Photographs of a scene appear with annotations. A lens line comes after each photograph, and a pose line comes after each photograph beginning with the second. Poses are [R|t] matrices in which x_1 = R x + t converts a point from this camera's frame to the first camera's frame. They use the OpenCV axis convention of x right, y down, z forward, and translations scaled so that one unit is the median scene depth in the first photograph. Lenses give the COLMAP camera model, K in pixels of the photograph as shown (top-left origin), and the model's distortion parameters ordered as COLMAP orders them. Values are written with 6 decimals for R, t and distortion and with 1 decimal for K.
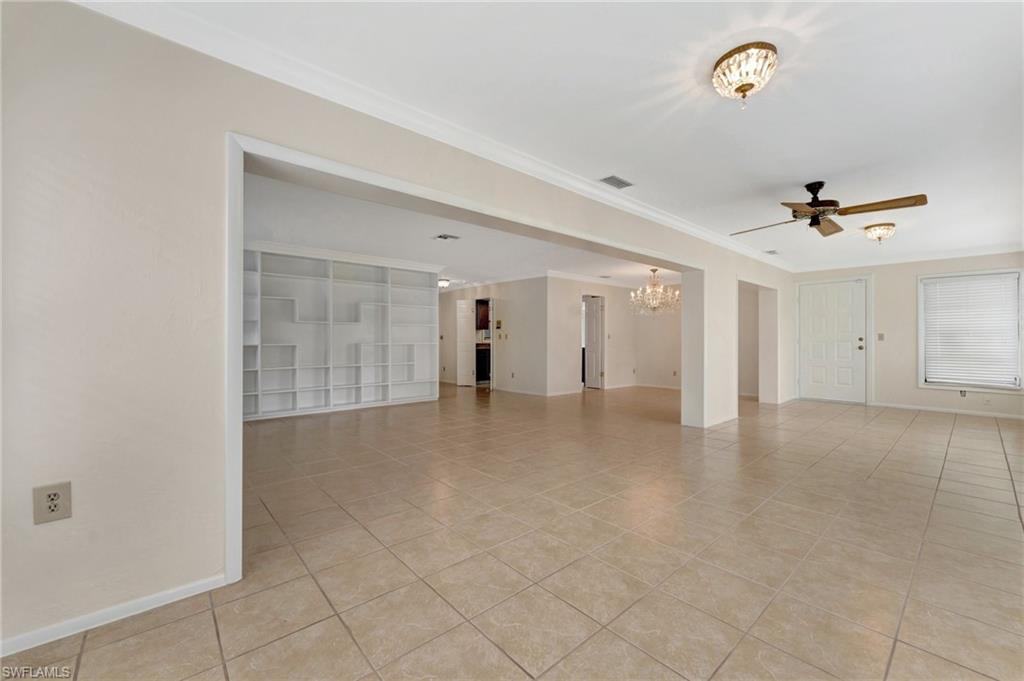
lens RADIAL K [[408.9, 0, 509.4], [0, 408.9, 346.5], [0, 0, 1]] dist [-0.000032, 0.000020]
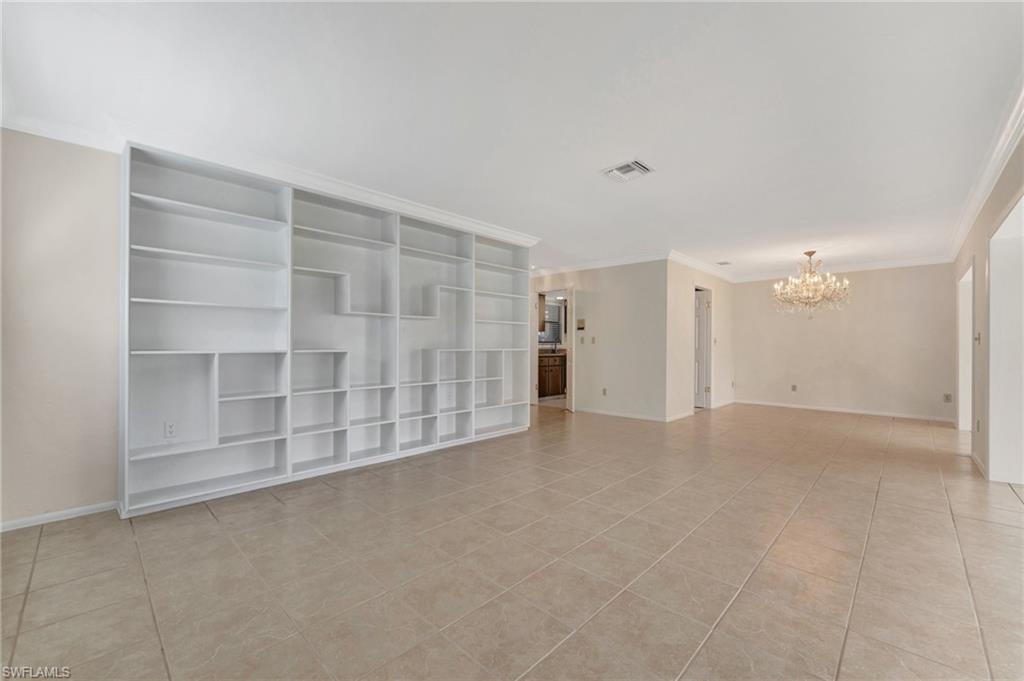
lens RADIAL K [[408.9, 0, 509.4], [0, 408.9, 346.5], [0, 0, 1]] dist [-0.000032, 0.000020]
pose [[0.996236, 0.005069, 0.086532, -0.258724], [-0.004167, 0.999935, -0.010595, -0.004933], [-0.086580, 0.010195, 0.996193, 0.294609]]
